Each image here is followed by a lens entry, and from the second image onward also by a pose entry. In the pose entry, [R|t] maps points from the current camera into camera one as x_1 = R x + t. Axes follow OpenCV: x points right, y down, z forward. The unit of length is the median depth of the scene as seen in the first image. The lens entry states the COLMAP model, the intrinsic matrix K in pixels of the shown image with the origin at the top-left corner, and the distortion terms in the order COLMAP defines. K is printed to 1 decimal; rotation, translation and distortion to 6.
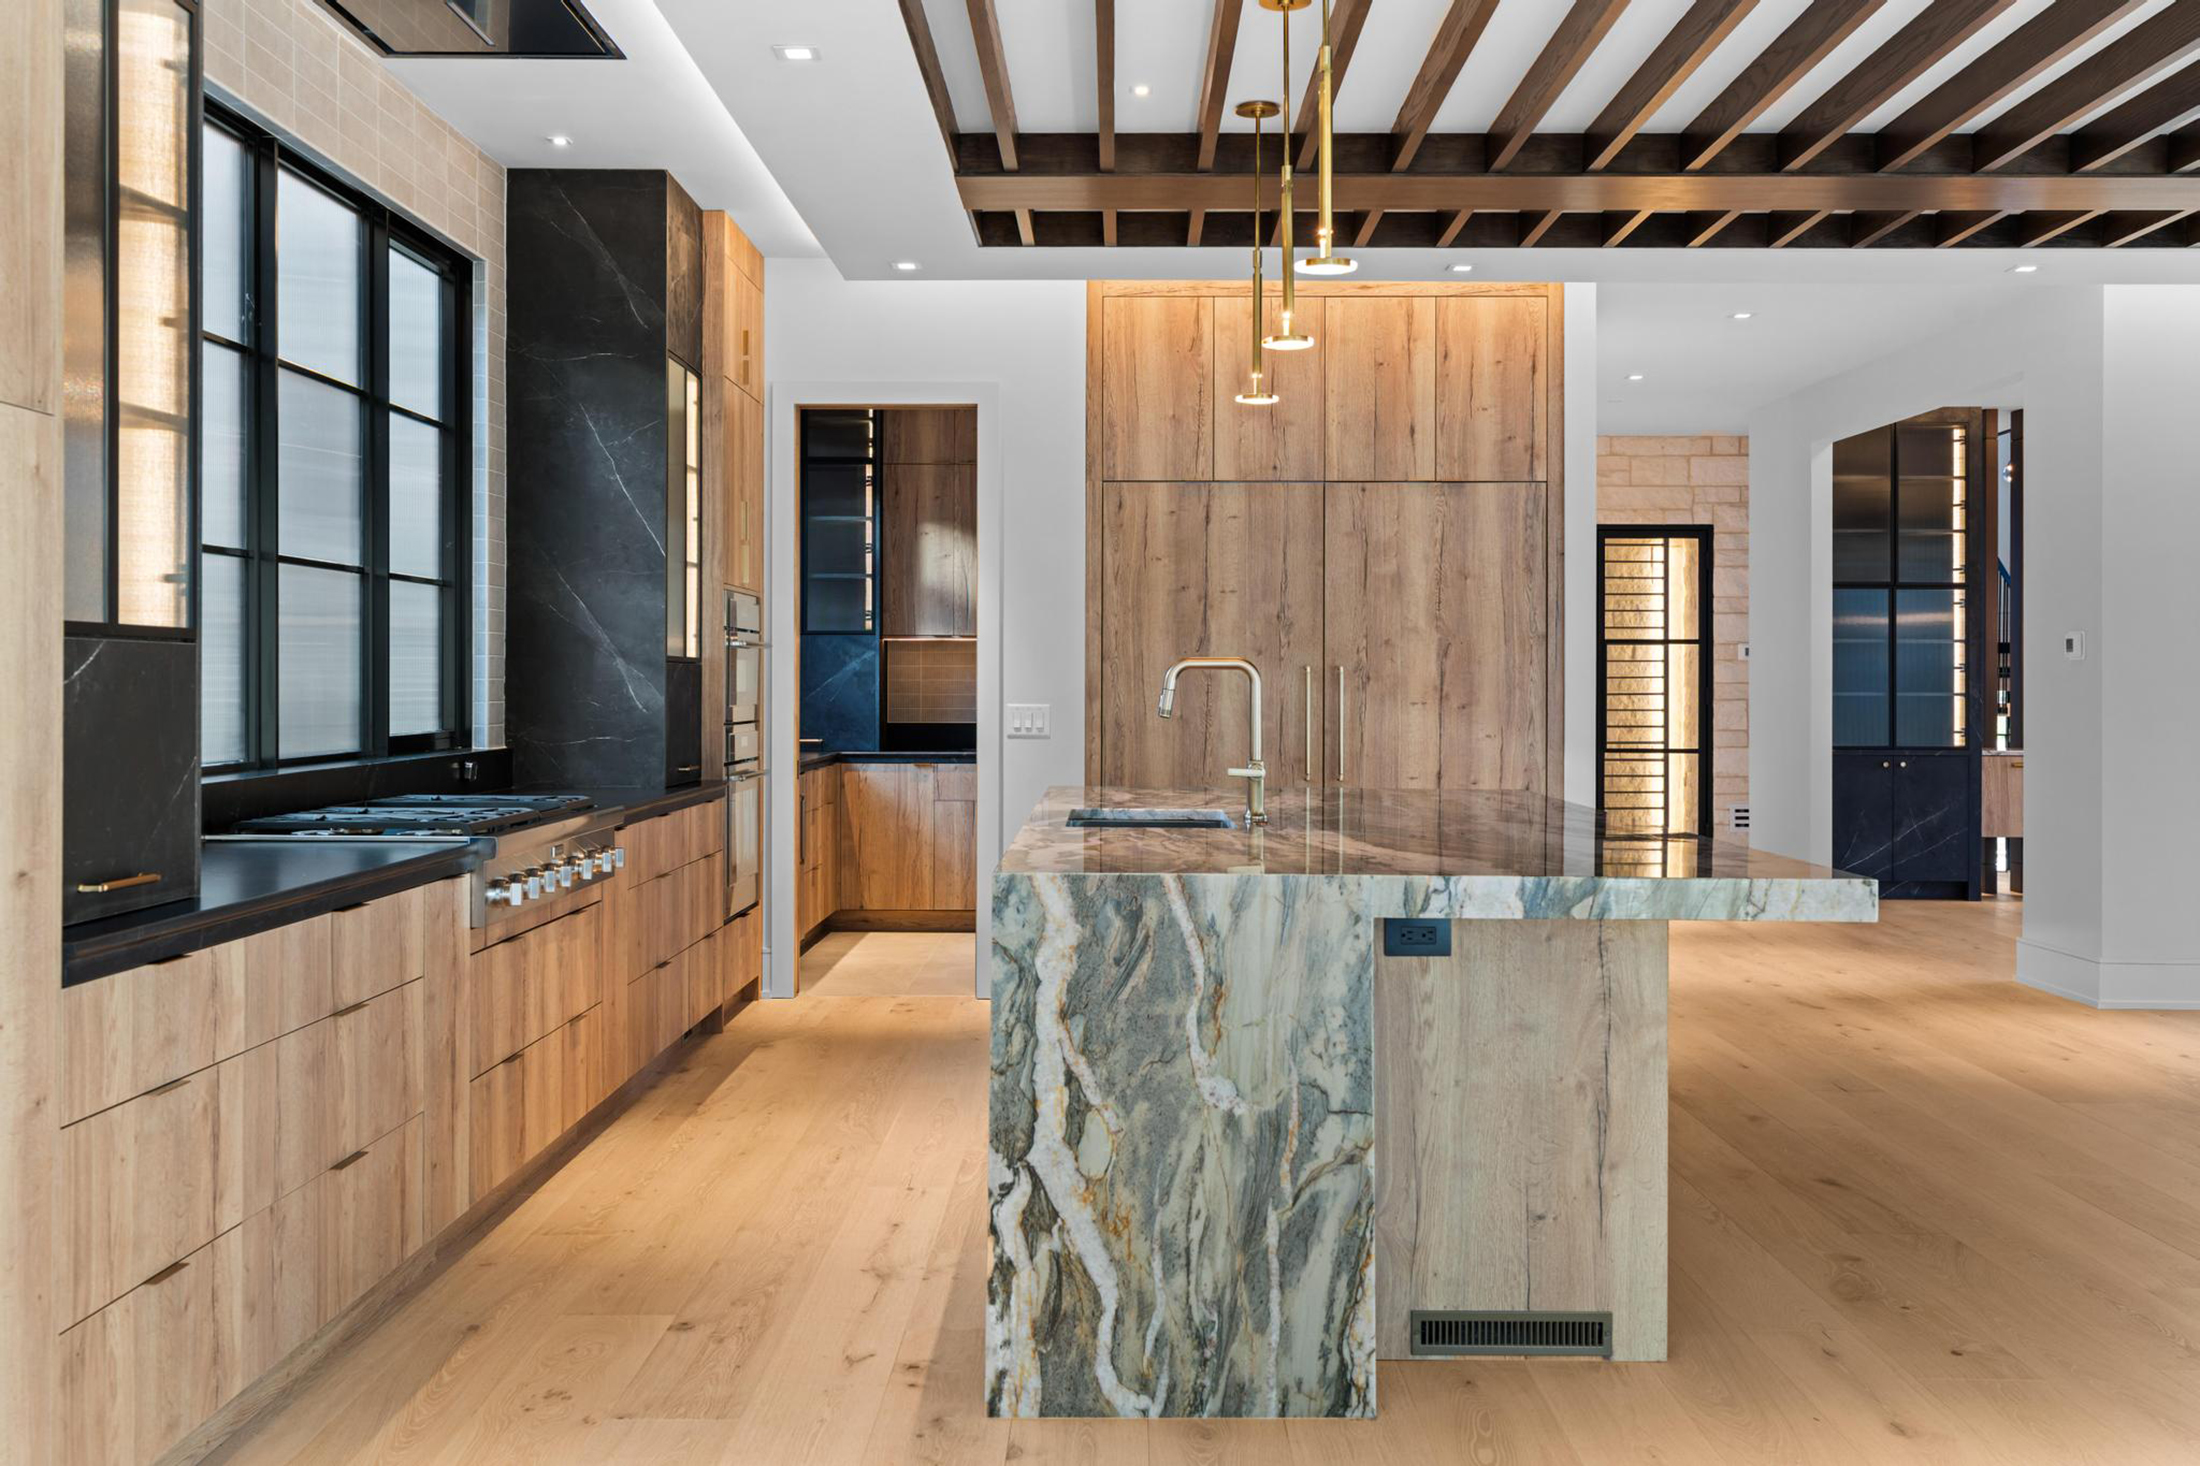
lens RADIAL K [[2153.7, 0, 1099.8], [0, 2153.7, 722.1], [0, 0, 1]] dist [-0.043894, 0.000000]
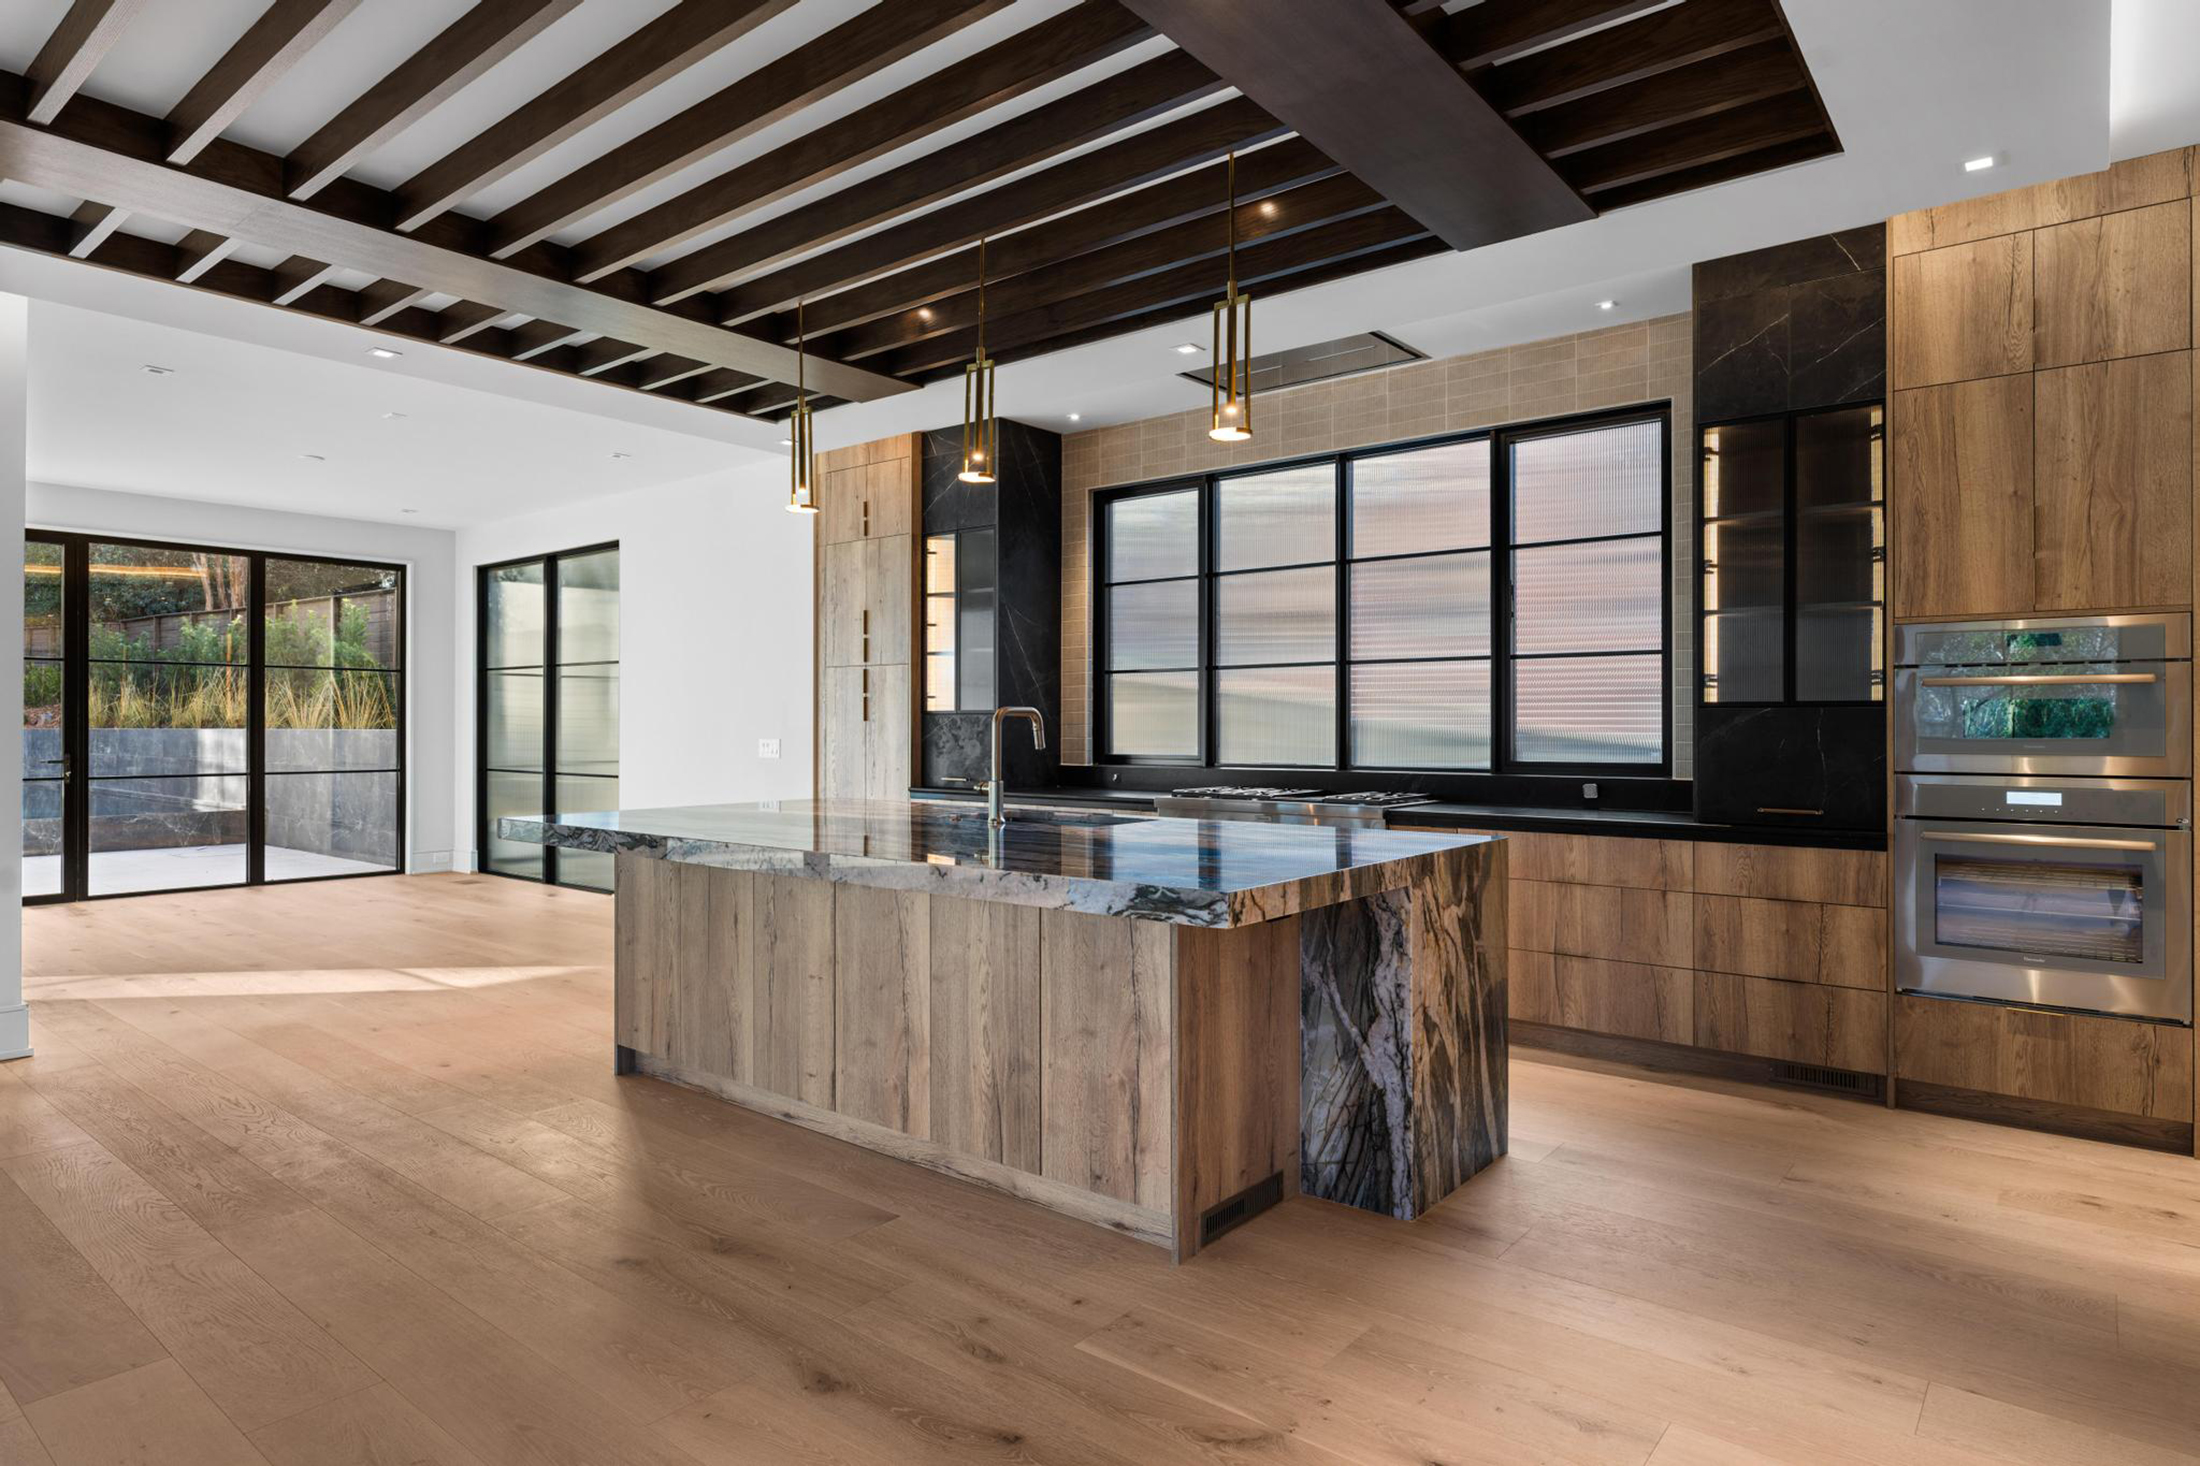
lens RADIAL K [[1232.3, 0, 1091.3], [0, 1232.3, 720.2], [0, 0, 1]] dist [-0.001080, 0.002564]
pose [[-0.616998, -0.006714, -0.786936, 0.402317], [-0.012333, 0.999923, 0.001138, -0.016652], [0.786868, 0.010407, -0.617034, 0.955886]]
